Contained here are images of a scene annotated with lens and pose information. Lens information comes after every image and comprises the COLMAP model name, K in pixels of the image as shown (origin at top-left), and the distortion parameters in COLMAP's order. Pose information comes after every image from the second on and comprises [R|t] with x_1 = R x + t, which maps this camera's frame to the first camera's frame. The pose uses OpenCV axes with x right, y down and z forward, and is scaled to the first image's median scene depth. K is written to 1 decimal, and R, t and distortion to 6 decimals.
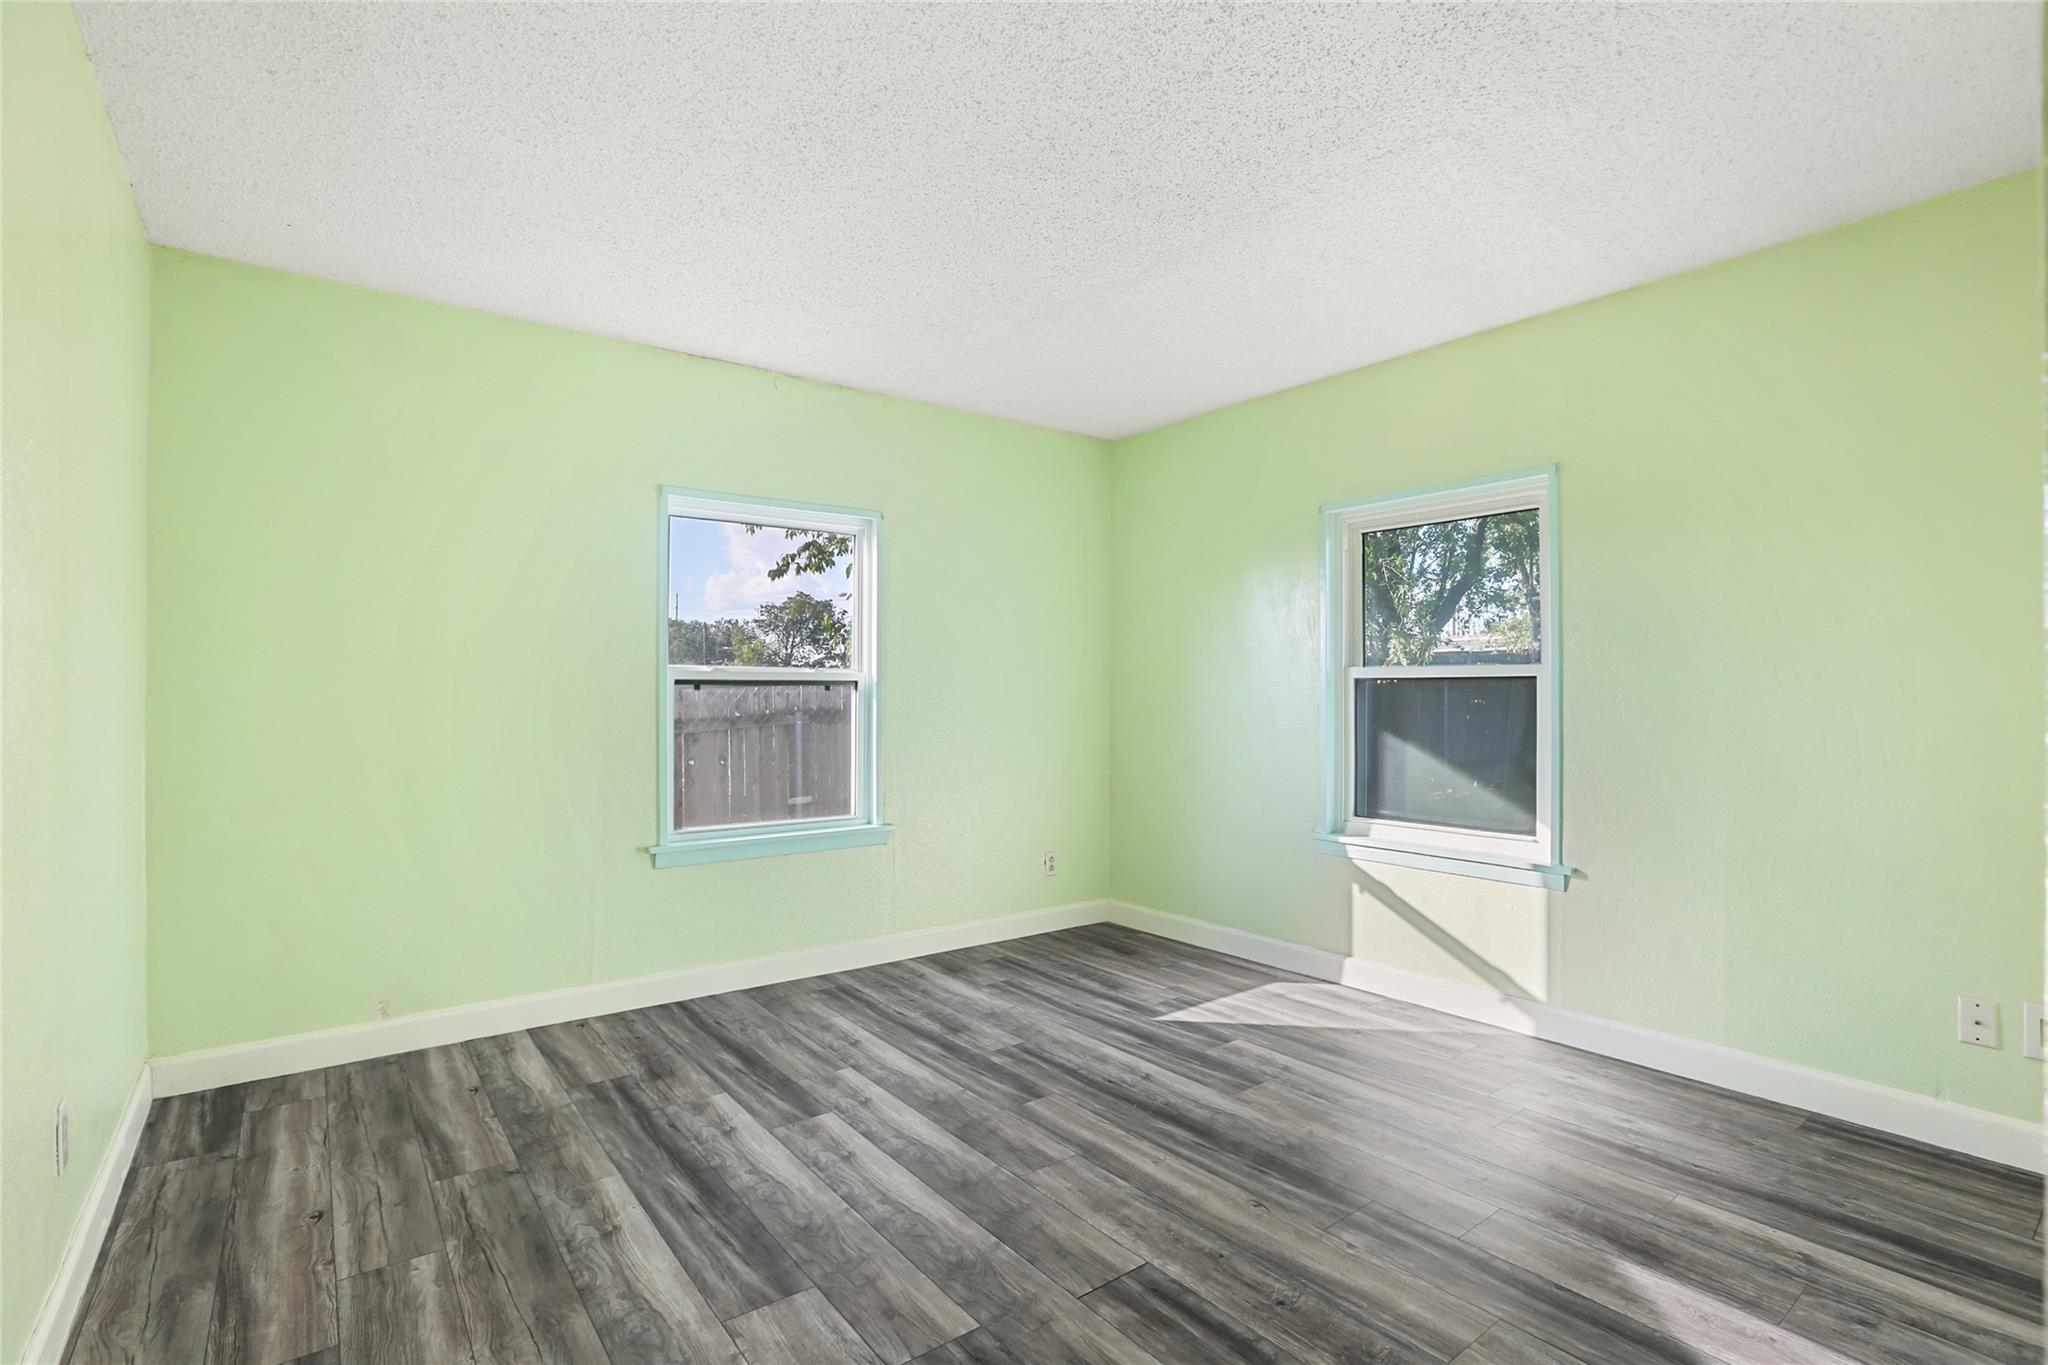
lens RADIAL K [[954.5, 0, 1023.8], [0, 954.5, 689.5], [0, 0, 1]] dist [-0.048713, 0.013695]
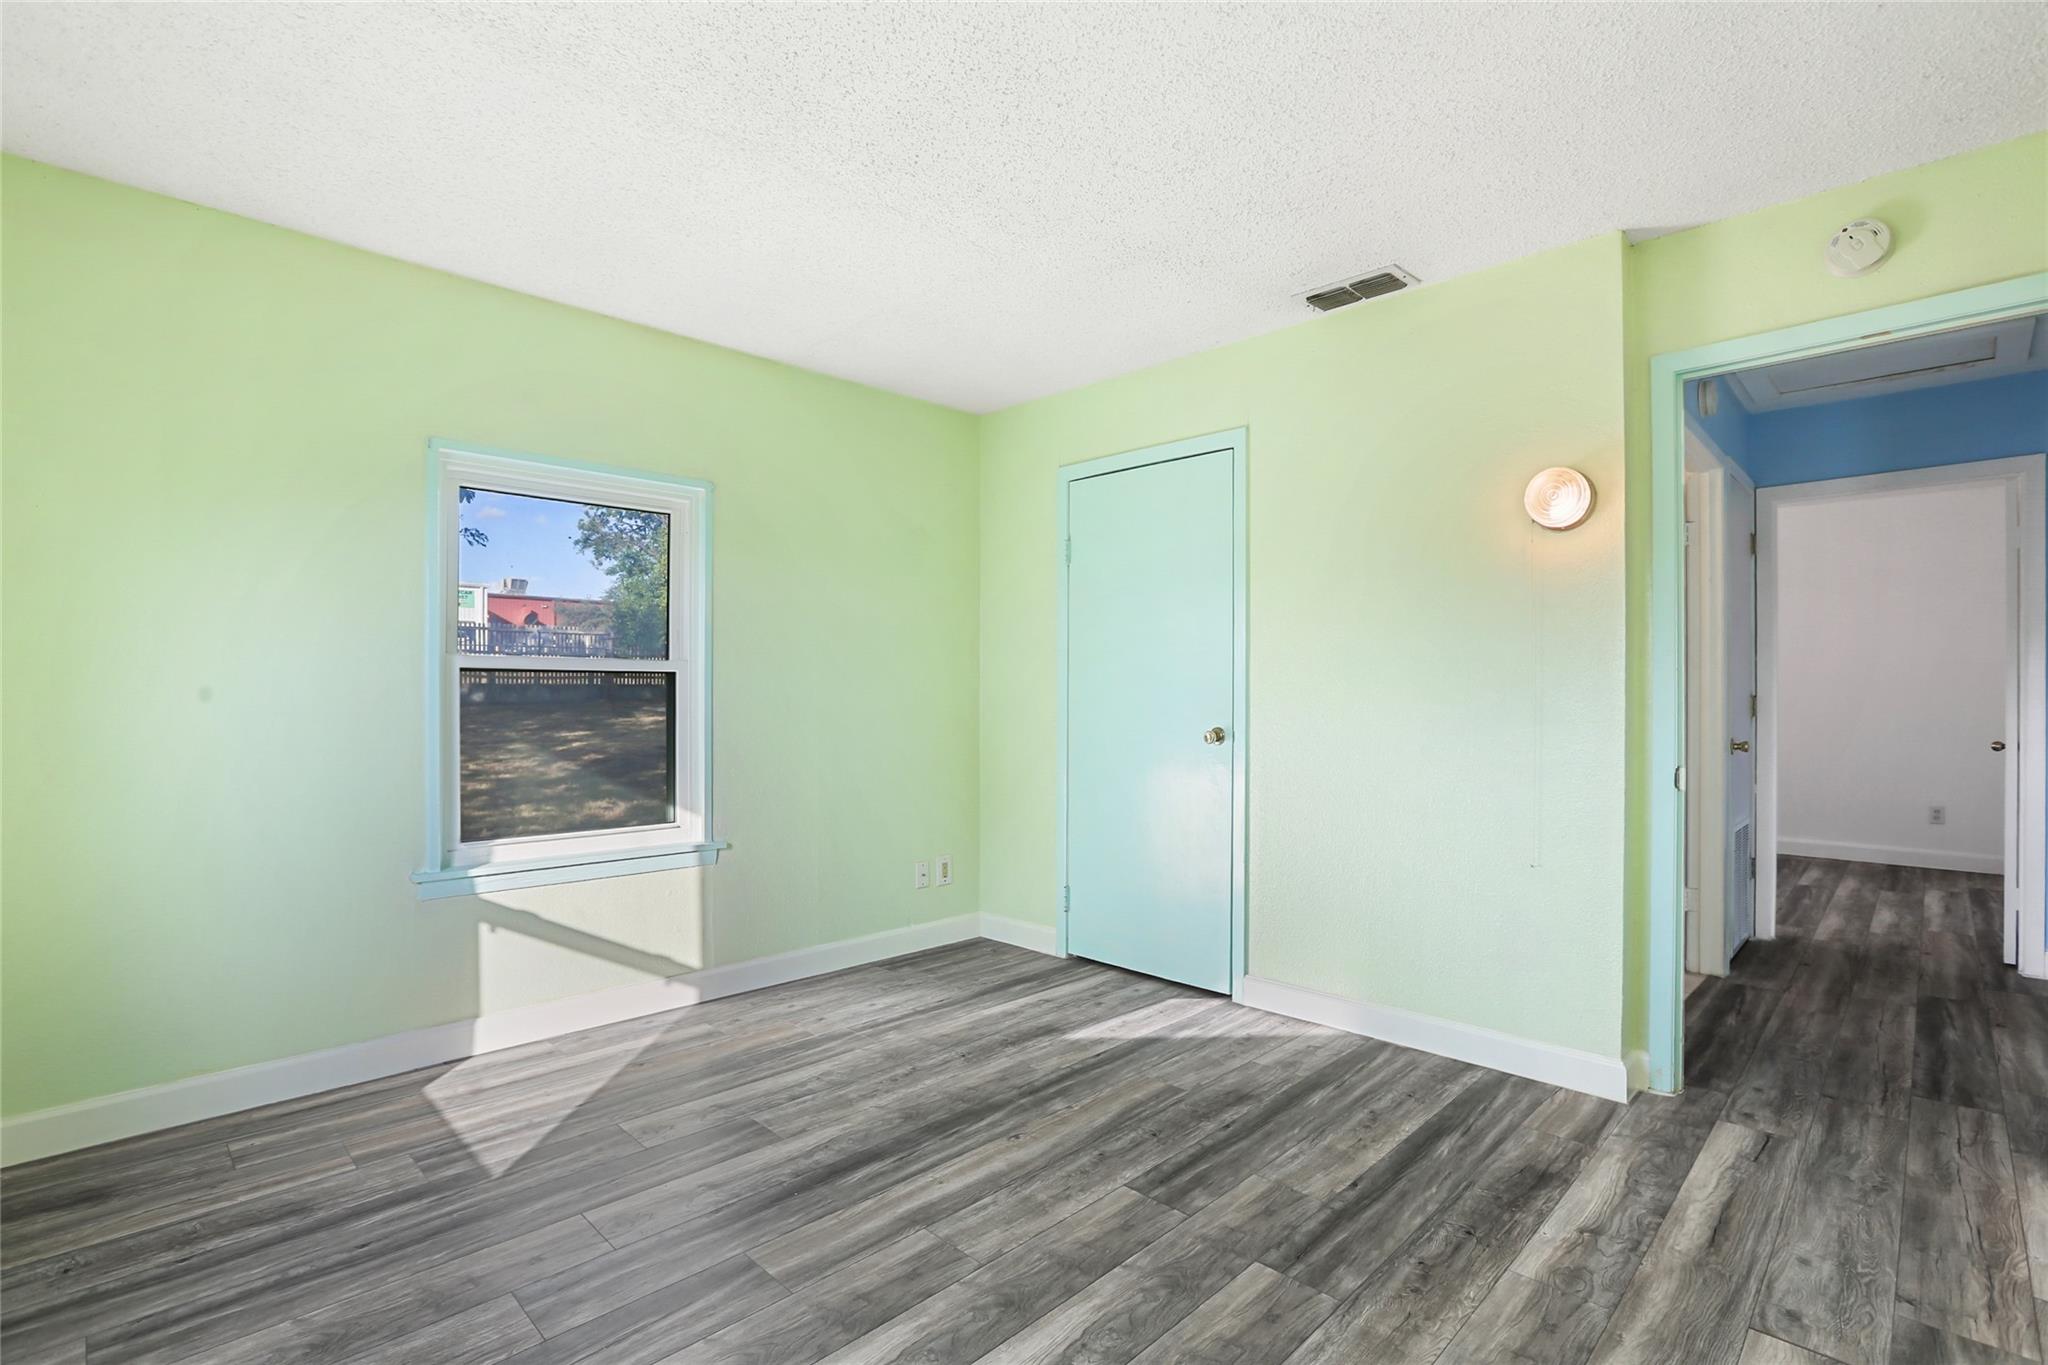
lens RADIAL K [[954.5, 0, 1023.8], [0, 954.5, 689.5], [0, 0, 1]] dist [-0.048713, 0.013695]
pose [[-0.137923, 0.005254, 0.990429, -0.646758], [-0.004972, 0.999970, -0.005997, 0.010701], [-0.990430, -0.005752, -0.137893, 0.840391]]
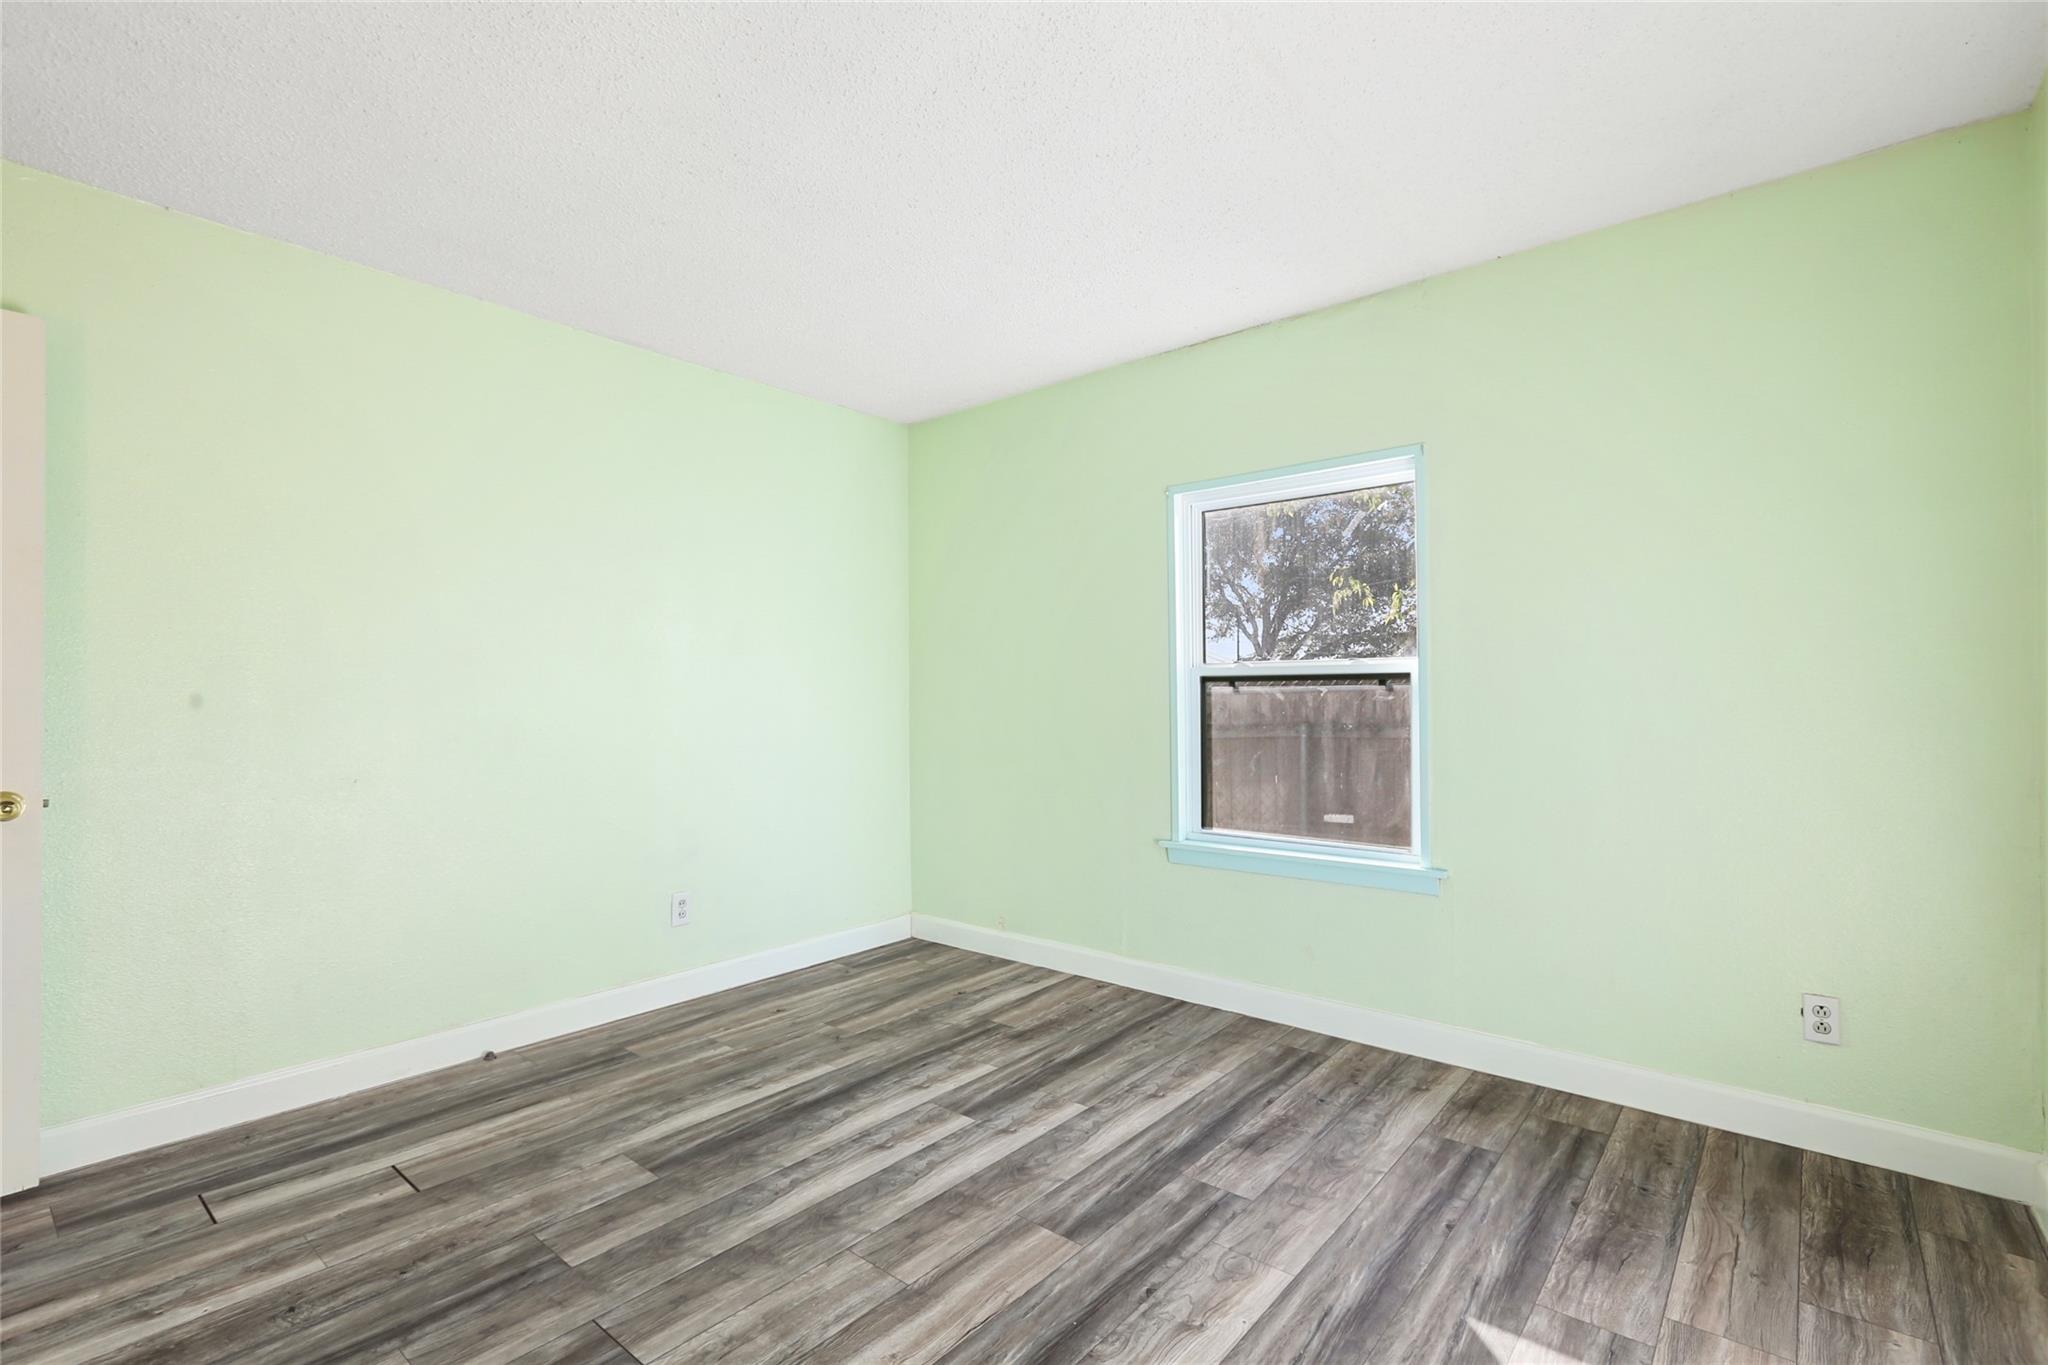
lens RADIAL K [[925.1, 0, 1024.0], [0, 925.1, 682.5], [0, 0, 1]] dist [-0.002263, -0.000045]
pose [[0.220416, -0.013962, -0.975306, 0.670567], [0.008511, 0.999887, -0.012390, 0.007192], [0.975369, -0.005570, 0.220510, 0.756774]]
